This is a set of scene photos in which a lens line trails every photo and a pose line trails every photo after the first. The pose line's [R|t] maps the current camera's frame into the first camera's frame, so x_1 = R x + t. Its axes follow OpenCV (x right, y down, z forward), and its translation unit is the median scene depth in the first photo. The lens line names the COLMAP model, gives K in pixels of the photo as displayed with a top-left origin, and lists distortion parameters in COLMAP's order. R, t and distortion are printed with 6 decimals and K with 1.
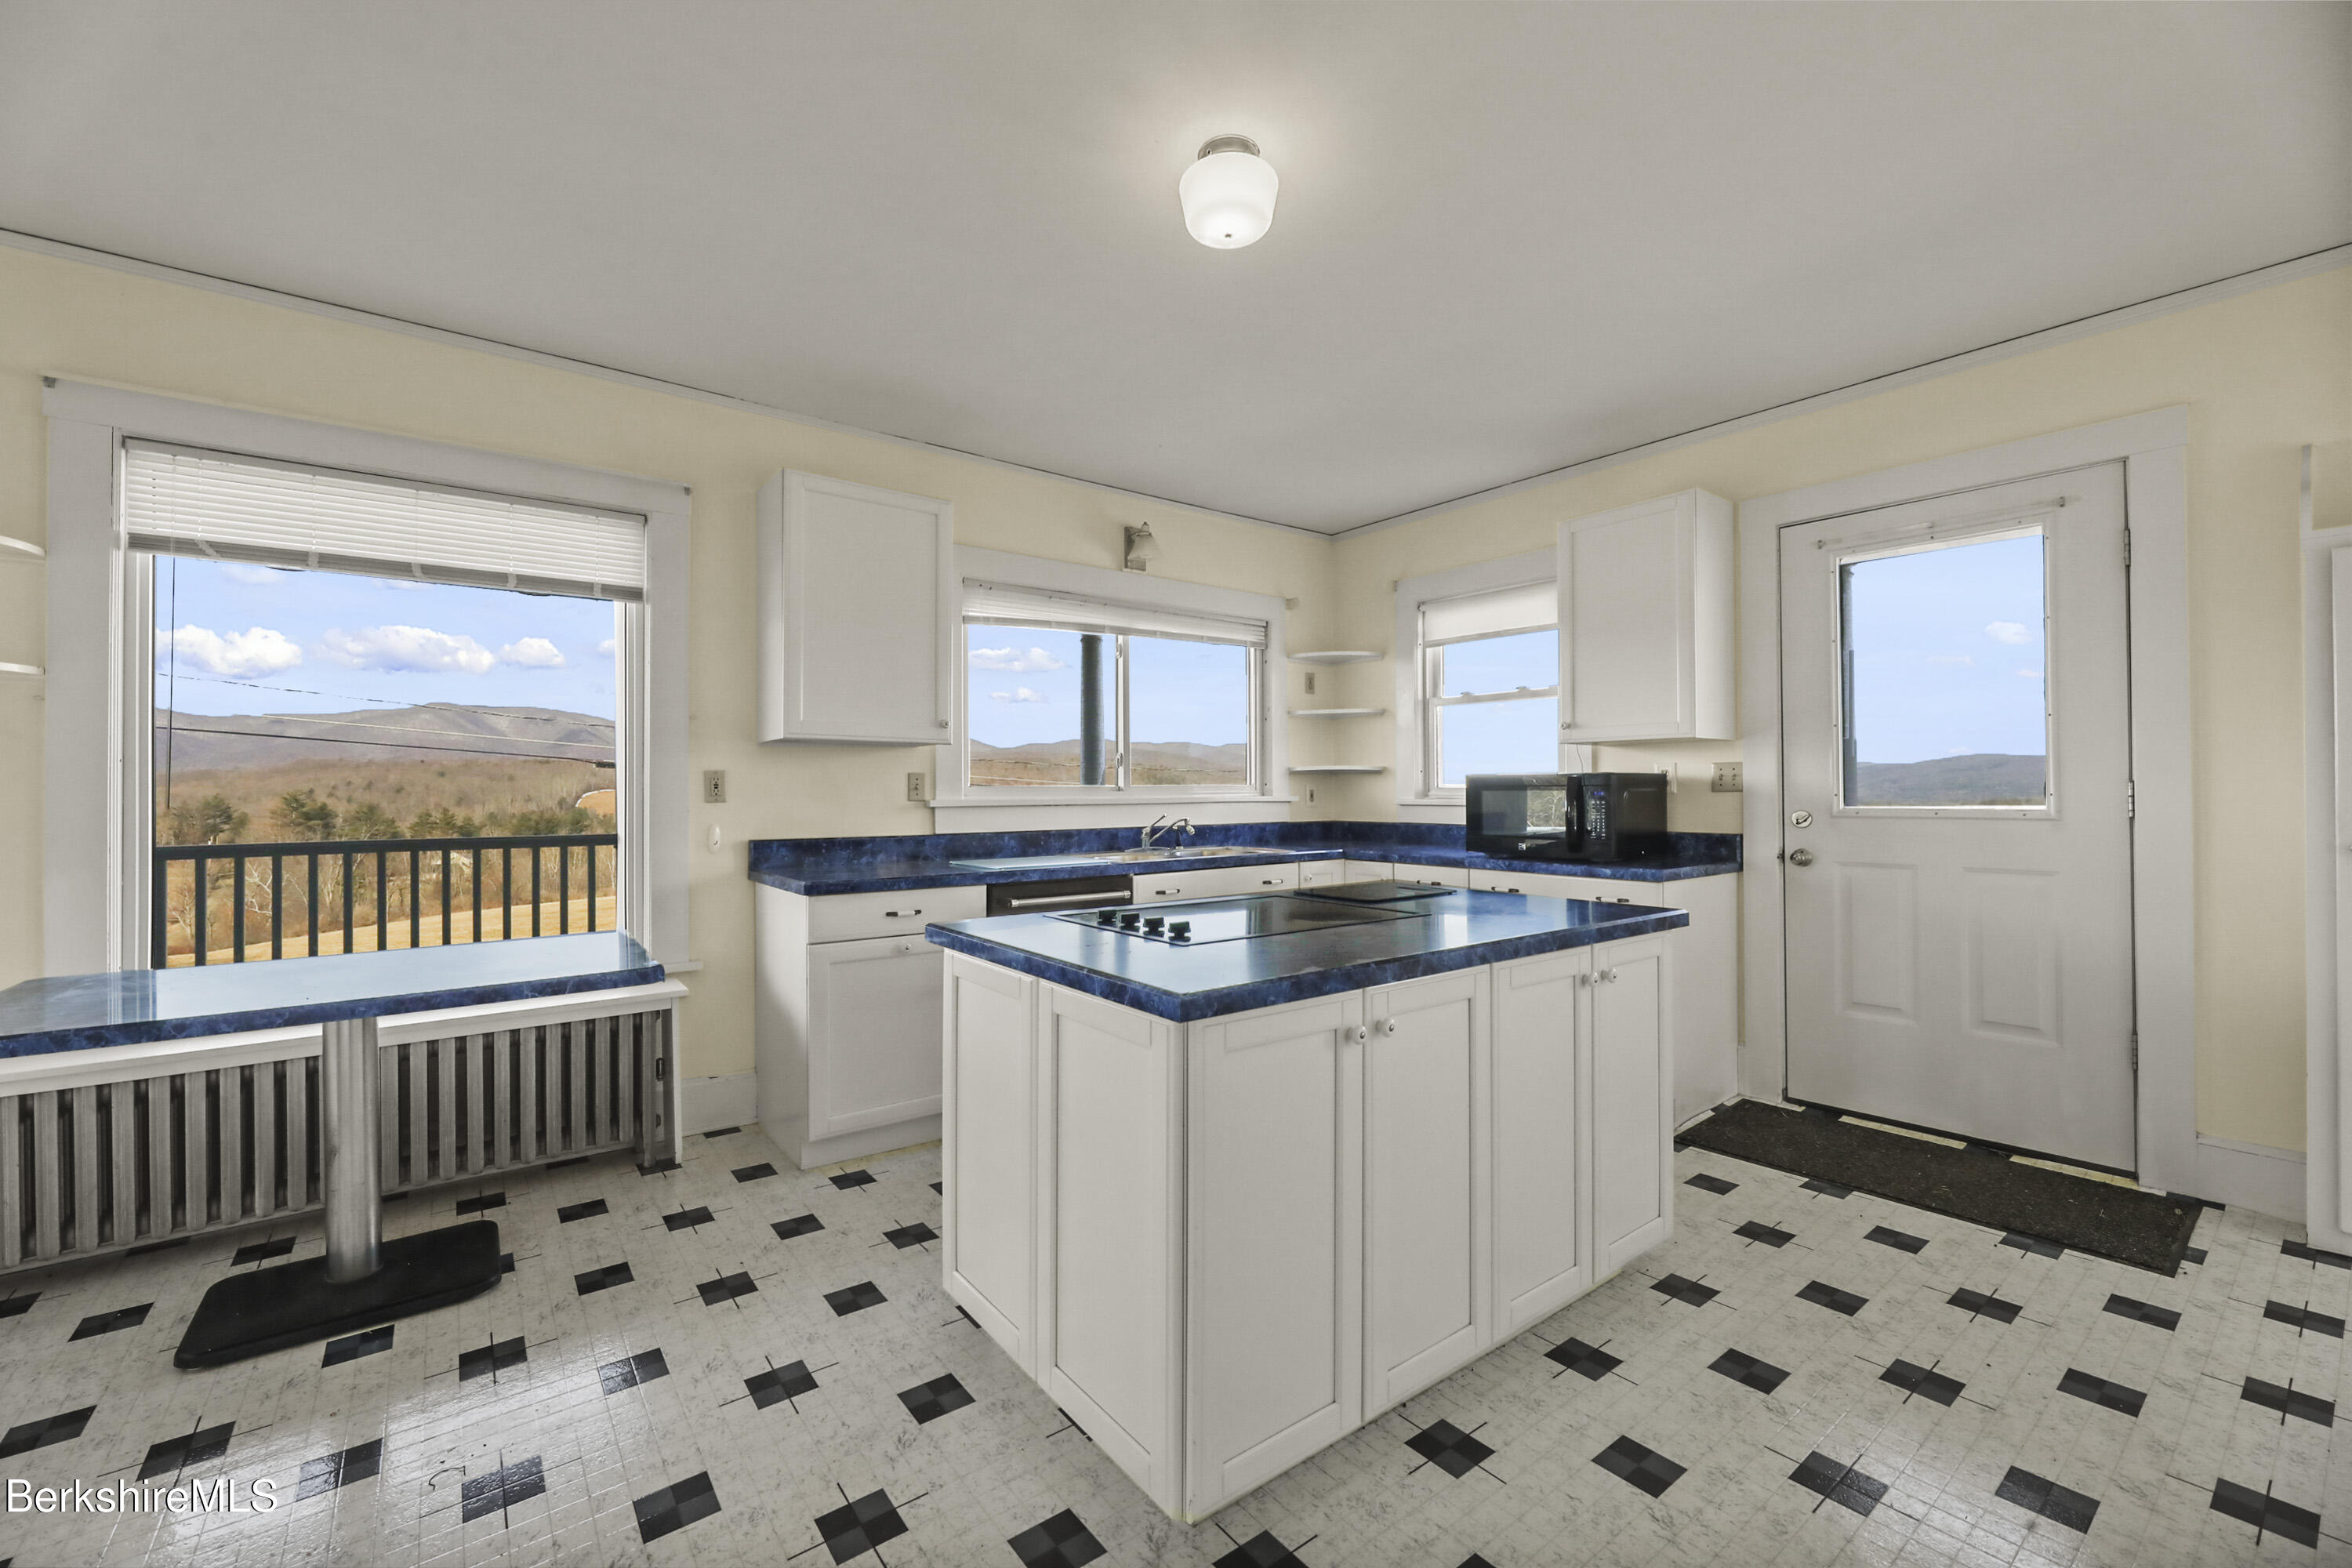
lens RADIAL K [[955.3, 0, 1152.4], [0, 955.3, 780.0], [0, 0, 1]] dist [-0.000372, -0.001899]
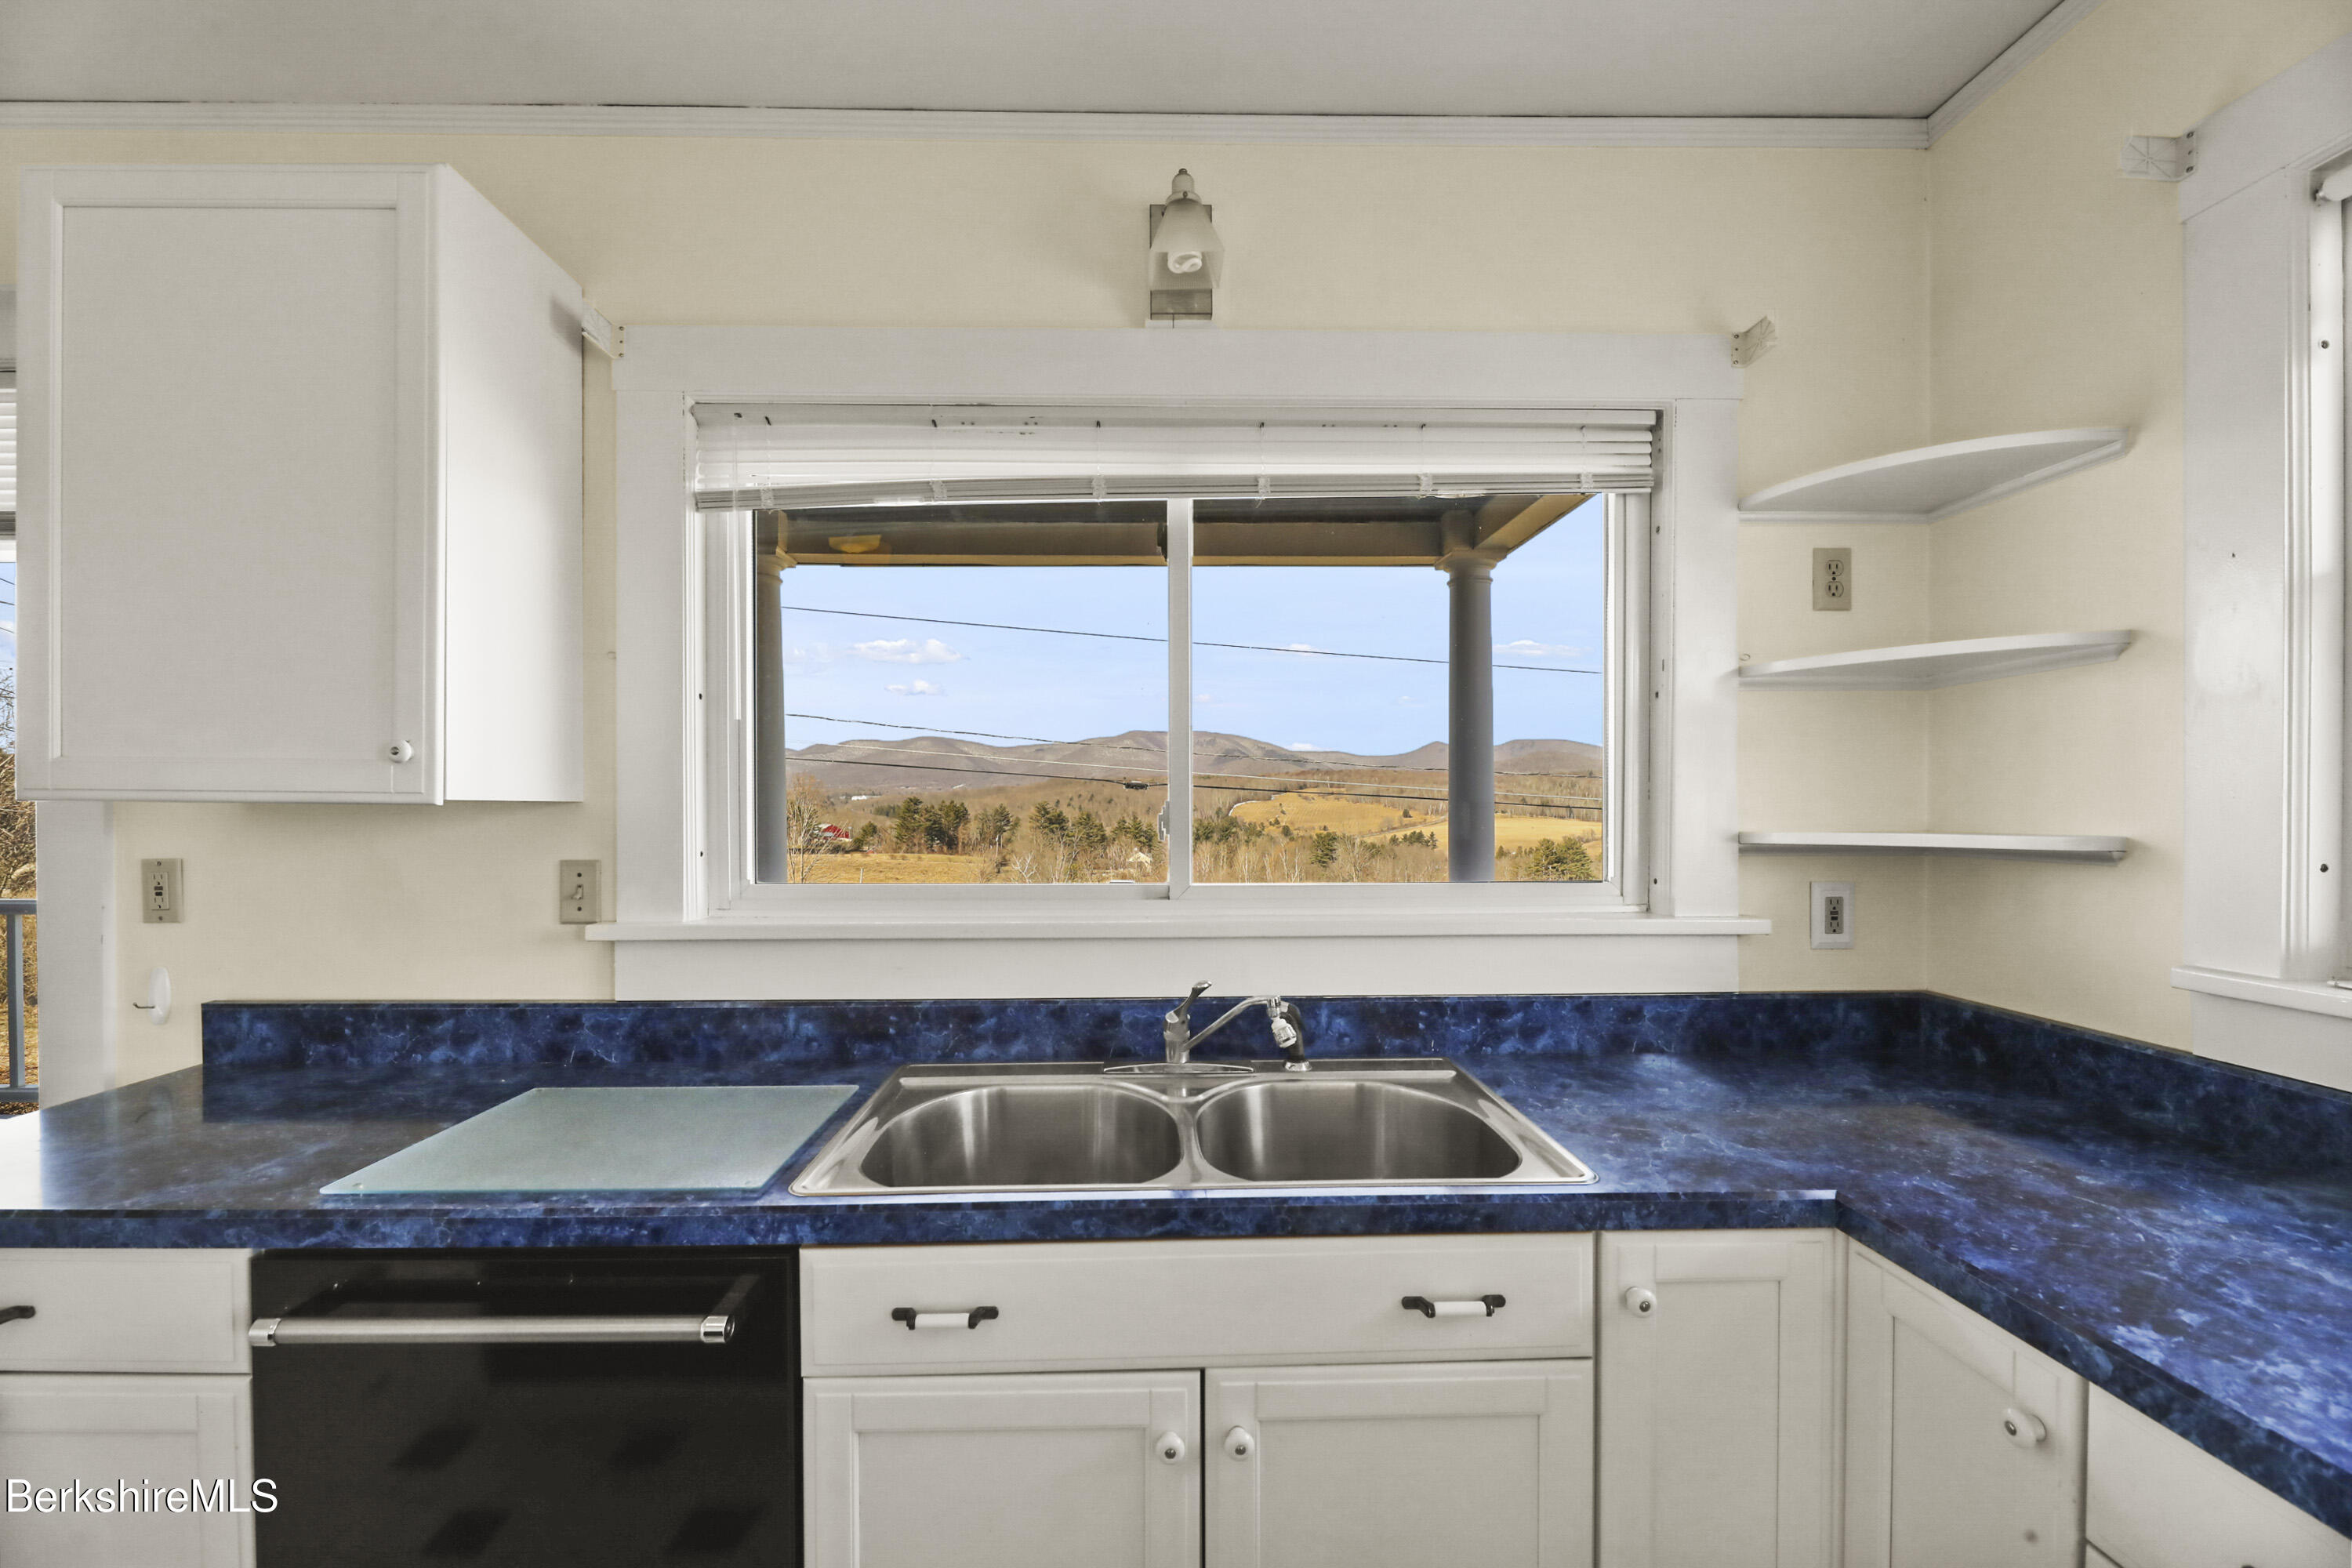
lens RADIAL K [[955.3, 0, 1169.5], [0, 955.3, 811.2], [0, 0, 1]] dist [-0.000372, -0.001899]
pose [[0.808447, 0.008098, -0.588513, 0.231023], [0.005146, 0.999770, 0.020826, -0.037026], [0.588546, -0.019865, 0.808219, 0.782163]]
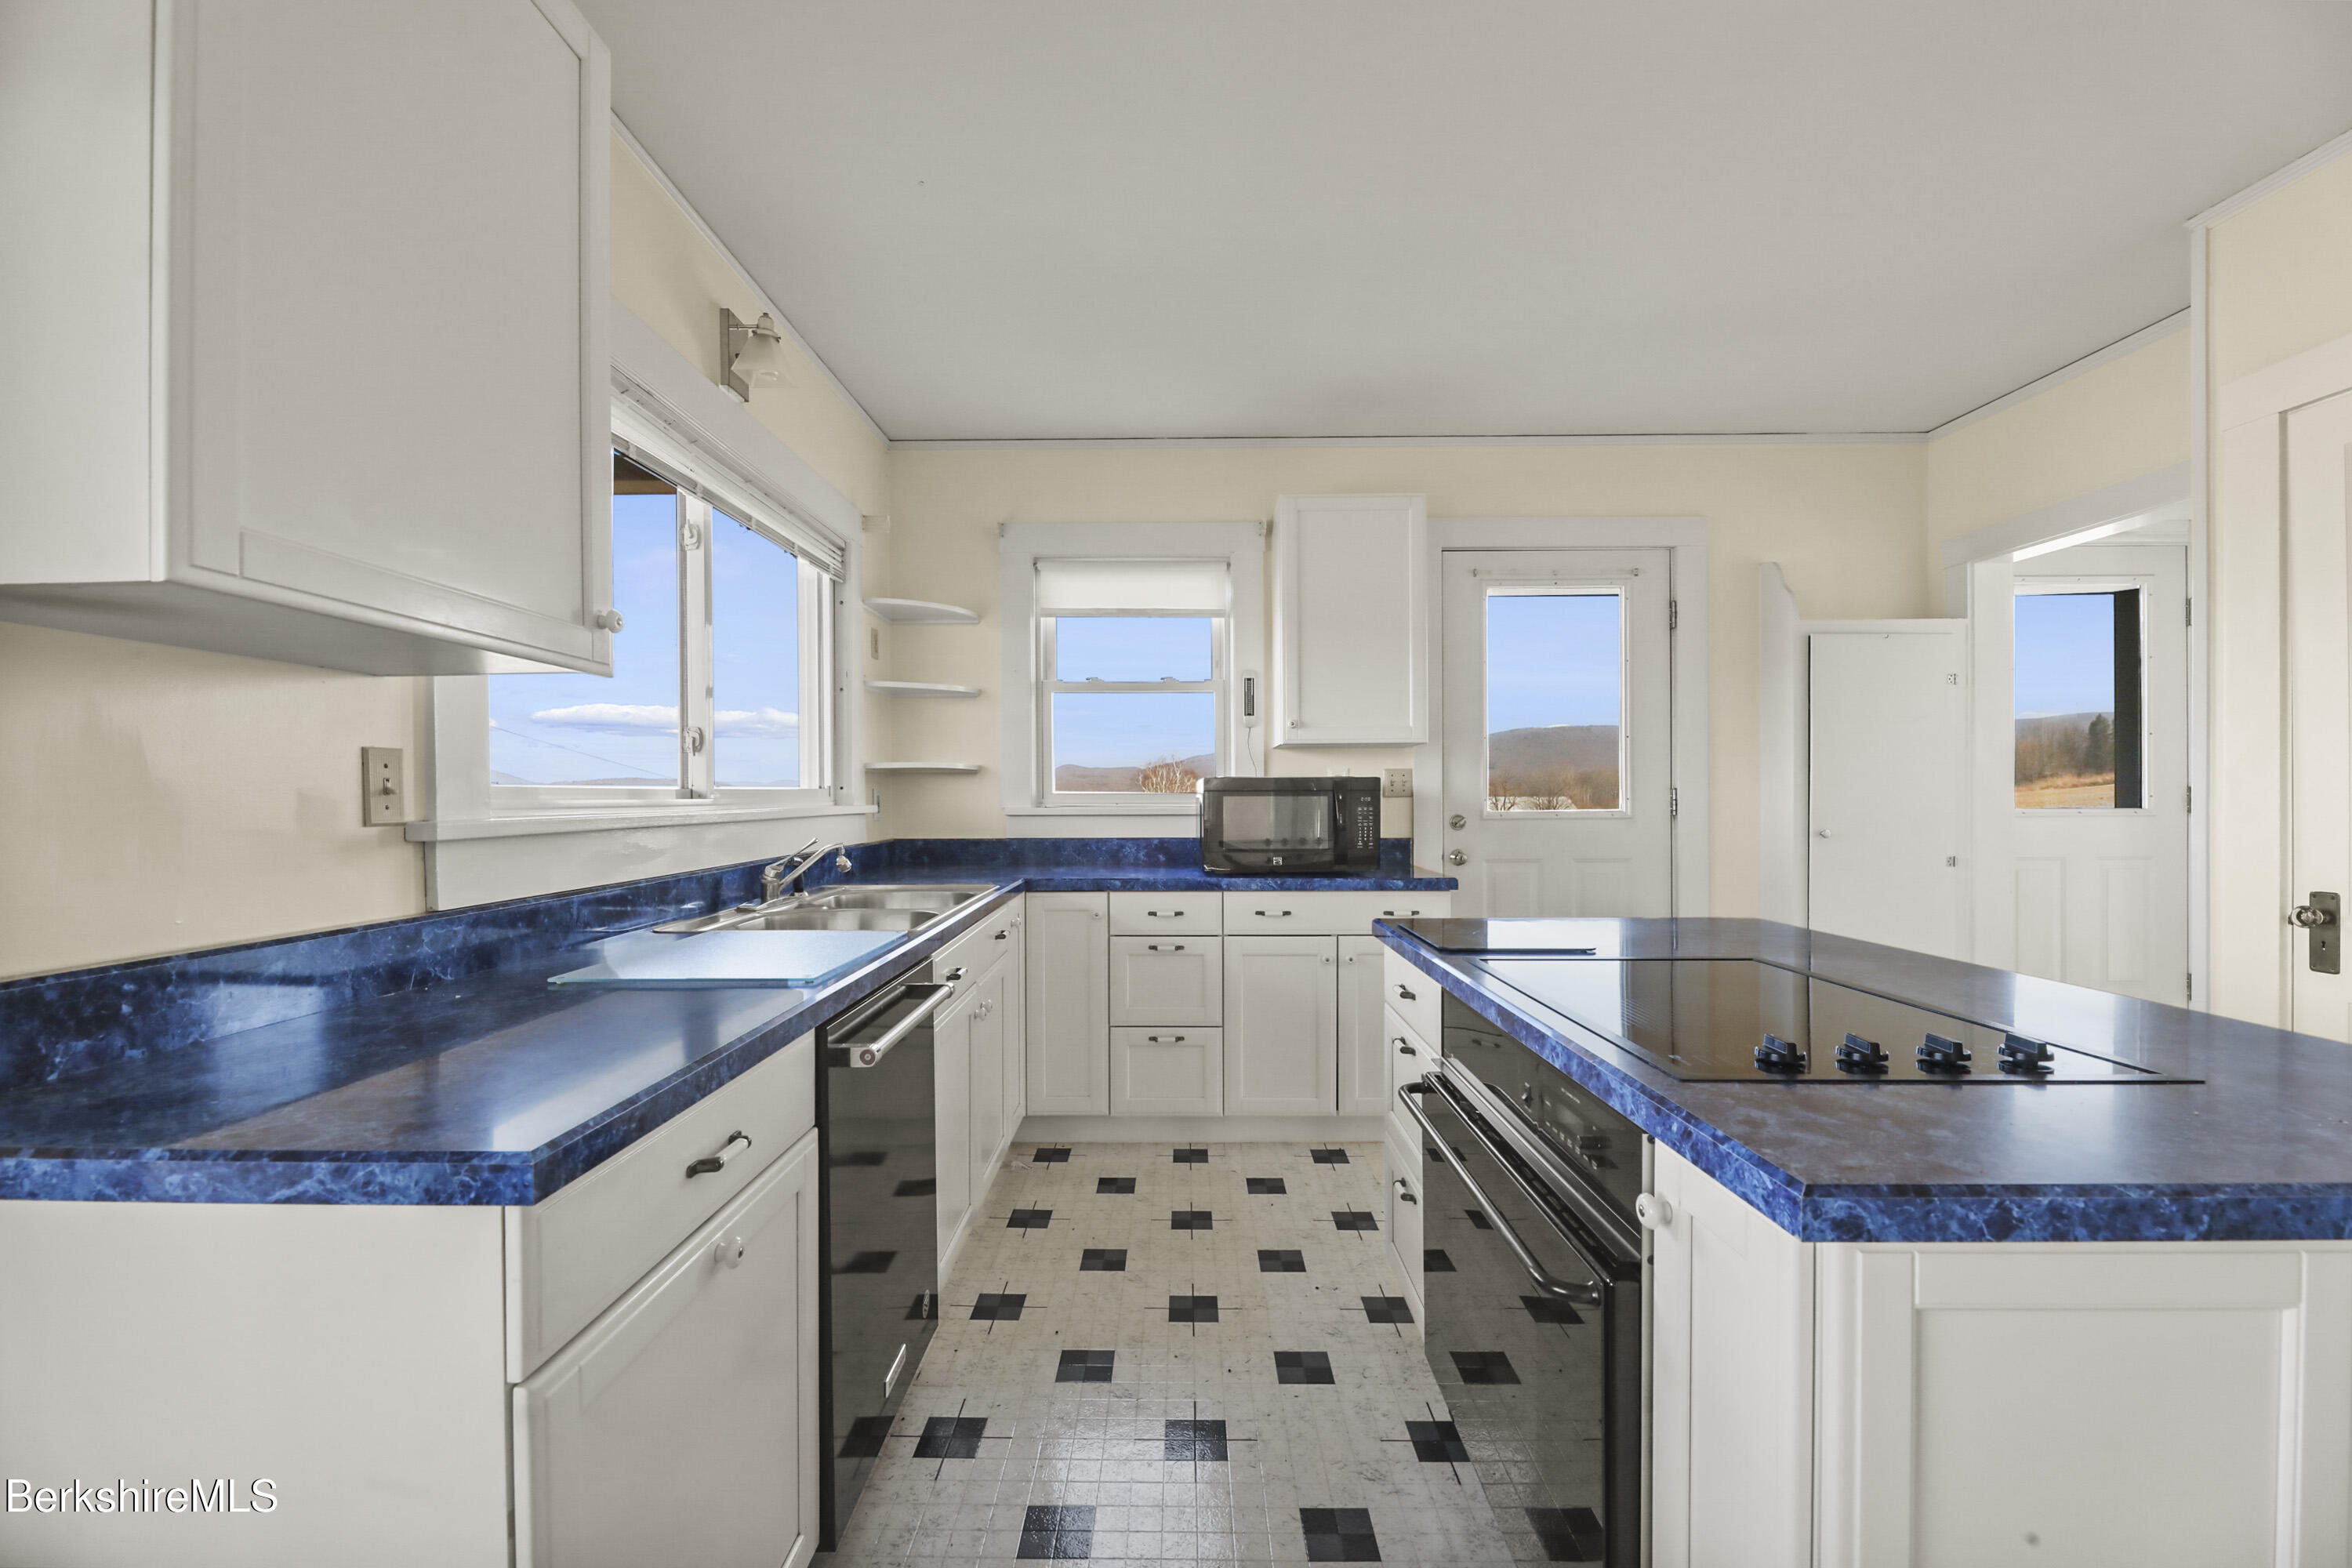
lens RADIAL K [[955.3, 0, 1171.2], [0, 955.3, 804.9], [0, 0, 1]] dist [-0.000372, -0.001899]
pose [[0.611297, -0.007325, 0.791368, -0.341546], [-0.007034, 0.999867, 0.014688, 0.006670], [-0.791370, -0.014545, 0.611164, 0.527254]]
